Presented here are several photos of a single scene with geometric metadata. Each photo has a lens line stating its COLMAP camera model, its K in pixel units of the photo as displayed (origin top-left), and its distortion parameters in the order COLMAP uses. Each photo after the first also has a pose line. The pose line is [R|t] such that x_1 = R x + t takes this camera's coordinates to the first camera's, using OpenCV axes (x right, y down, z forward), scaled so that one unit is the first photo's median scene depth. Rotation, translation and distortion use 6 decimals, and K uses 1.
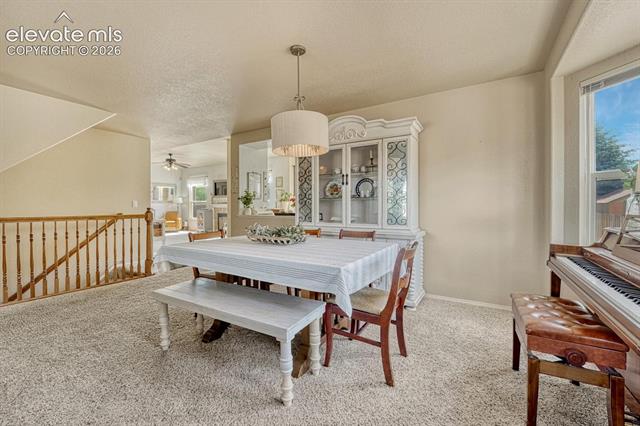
lens RADIAL K [[268.0, 0, 319.4], [0, 268.0, 201.8], [0, 0, 1]] dist [0.000219, 0.000026]
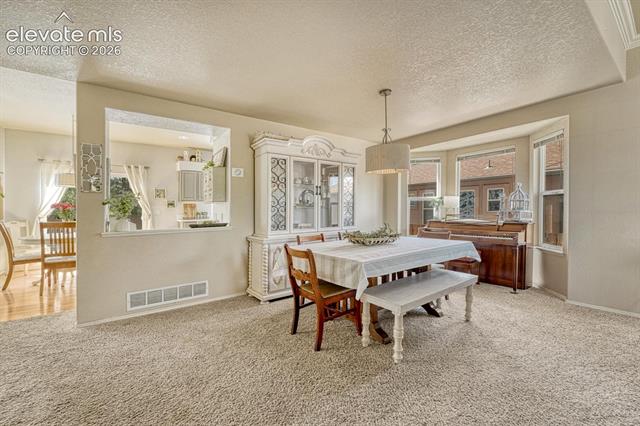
lens RADIAL K [[264.8, 0, 320.0], [0, 264.8, 213.0], [0, 0, 1]] dist [-0.000379, -0.000043]
pose [[0.370611, -0.003974, 0.928780, -0.886479], [0.002300, 0.999992, 0.003361, 0.009732], [-0.928785, 0.000891, 0.370617, 0.521234]]
